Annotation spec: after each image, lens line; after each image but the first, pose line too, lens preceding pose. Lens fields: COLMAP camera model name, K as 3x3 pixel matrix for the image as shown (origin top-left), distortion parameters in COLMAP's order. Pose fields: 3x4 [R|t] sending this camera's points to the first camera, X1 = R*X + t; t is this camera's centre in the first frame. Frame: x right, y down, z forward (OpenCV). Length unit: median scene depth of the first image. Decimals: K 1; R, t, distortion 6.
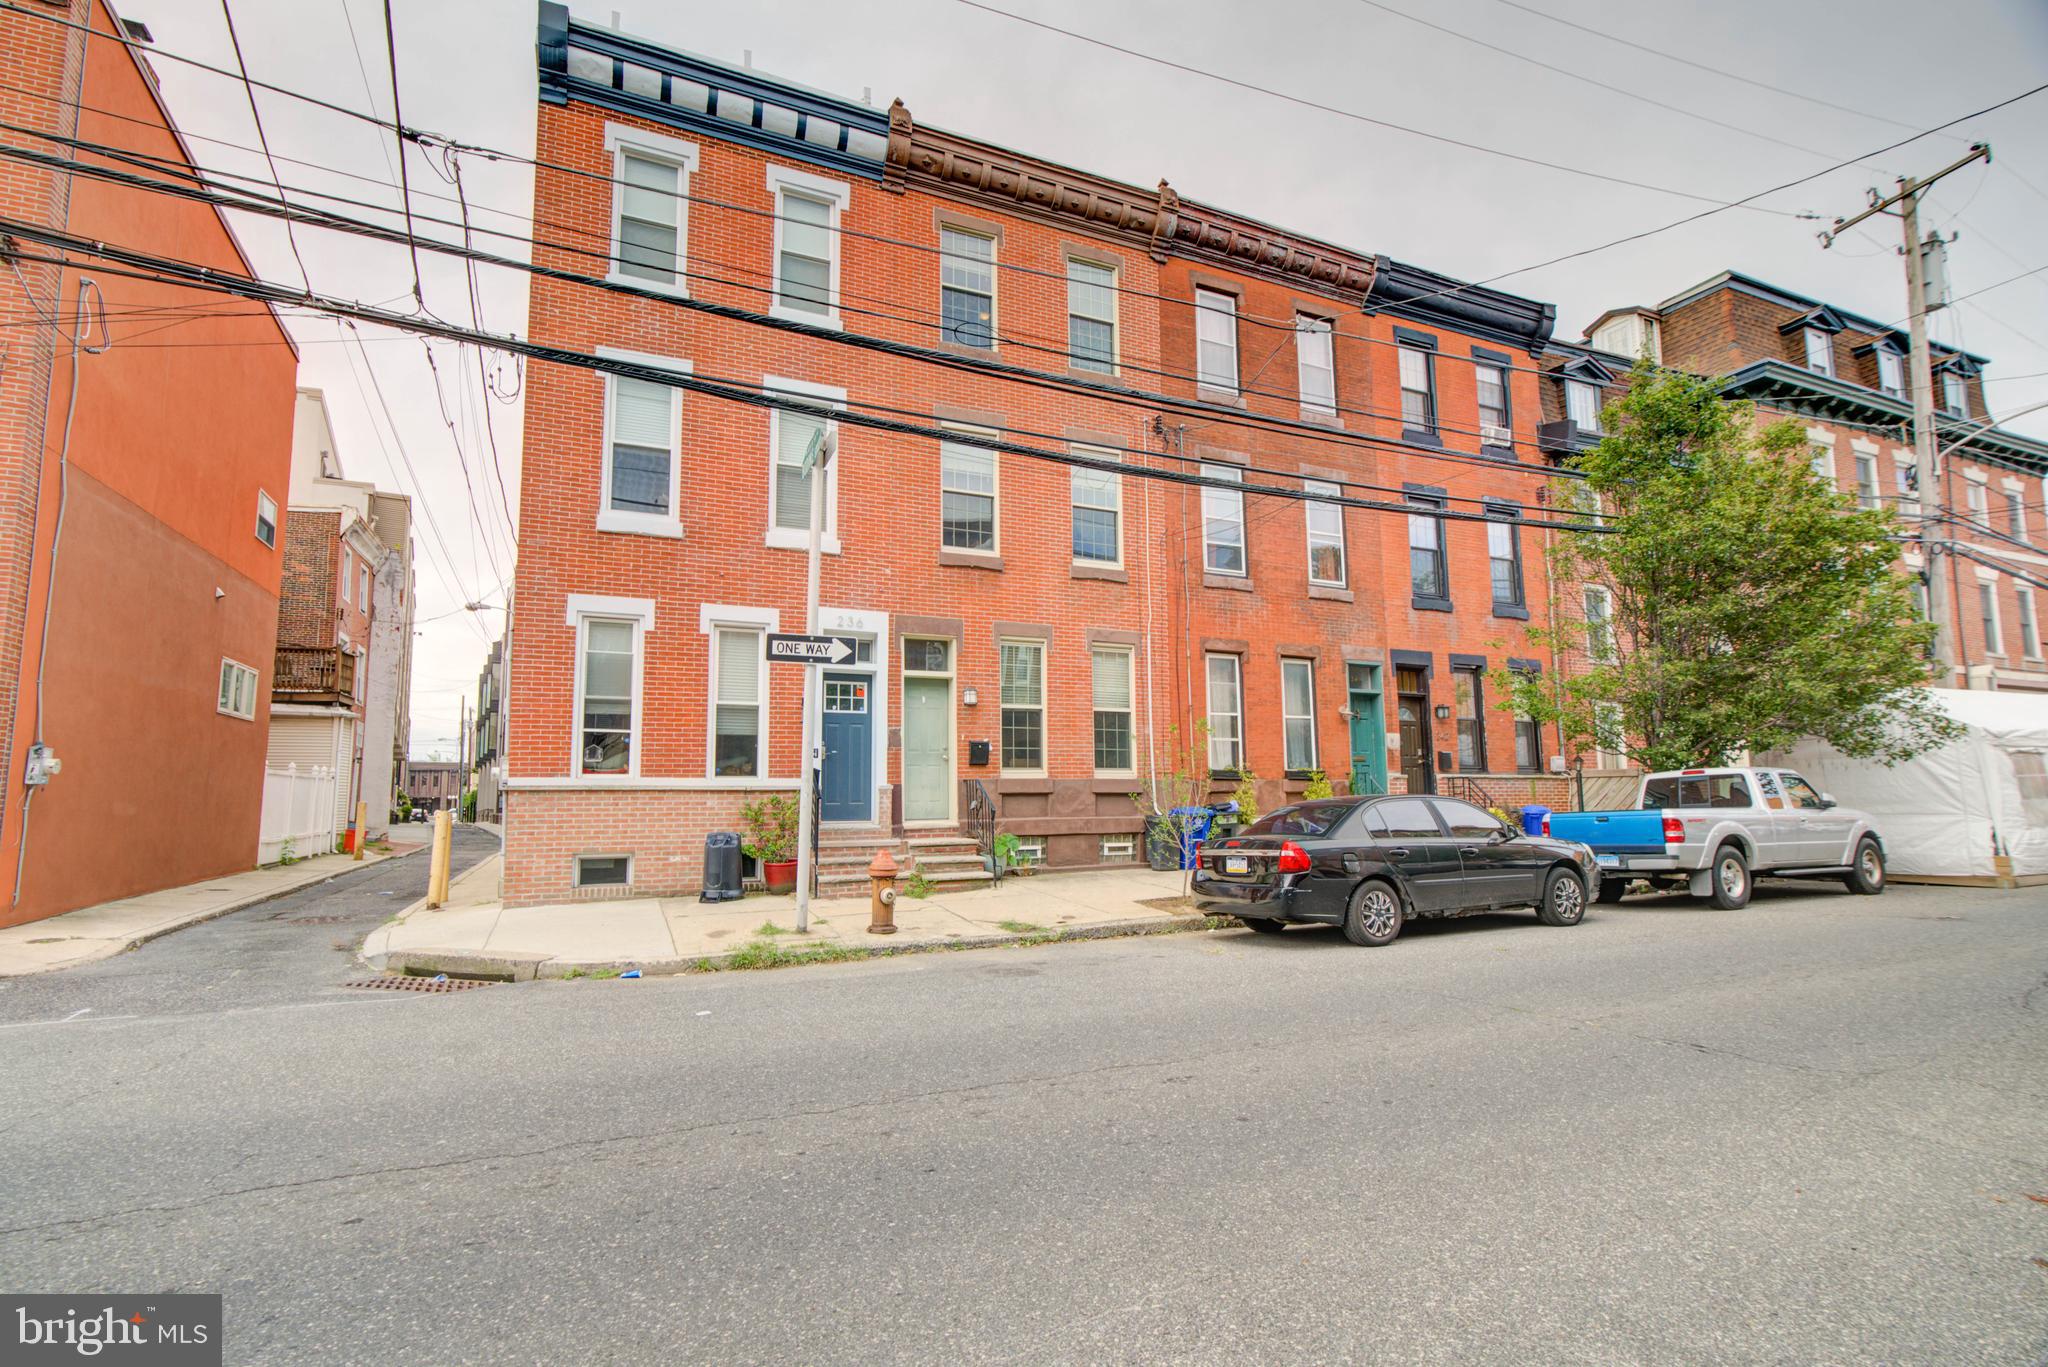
lens RADIAL K [[944.2, 0, 1030.5], [0, 944.2, 681.2], [0, 0, 1]] dist [0.002846, 0.000105]
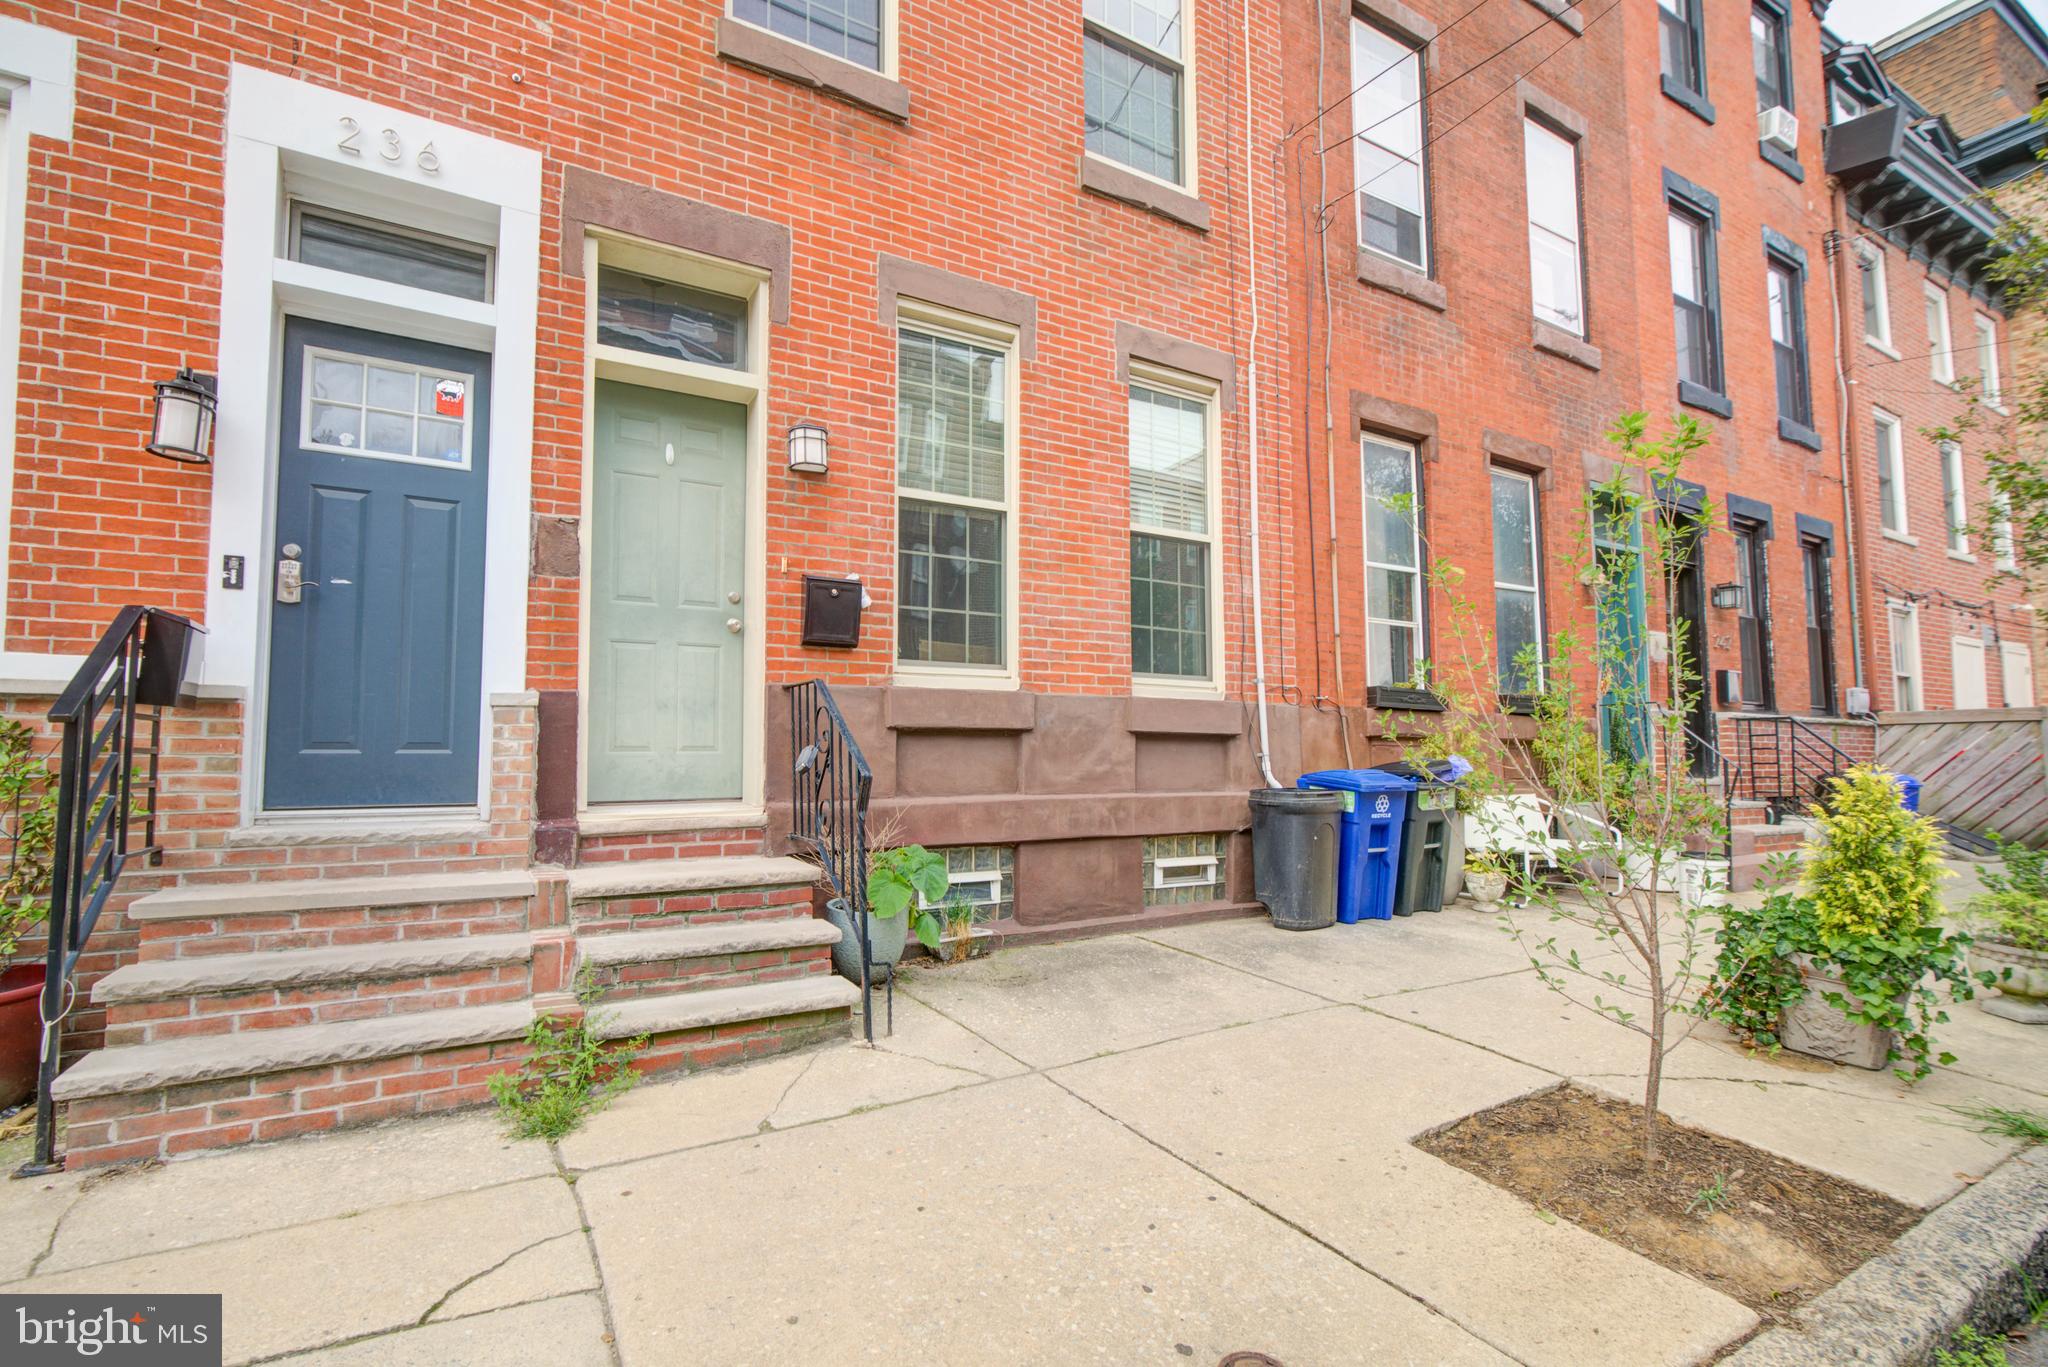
lens RADIAL K [[944.2, 0, 1028.0], [0, 944.2, 693.1], [0, 0, 1]] dist [0.002846, 0.000105]
pose [[0.994340, 0.013688, 0.105360, -0.017991], [-0.018920, 0.998628, 0.048819, 0.084585], [-0.104548, -0.050536, 0.993235, 0.622862]]
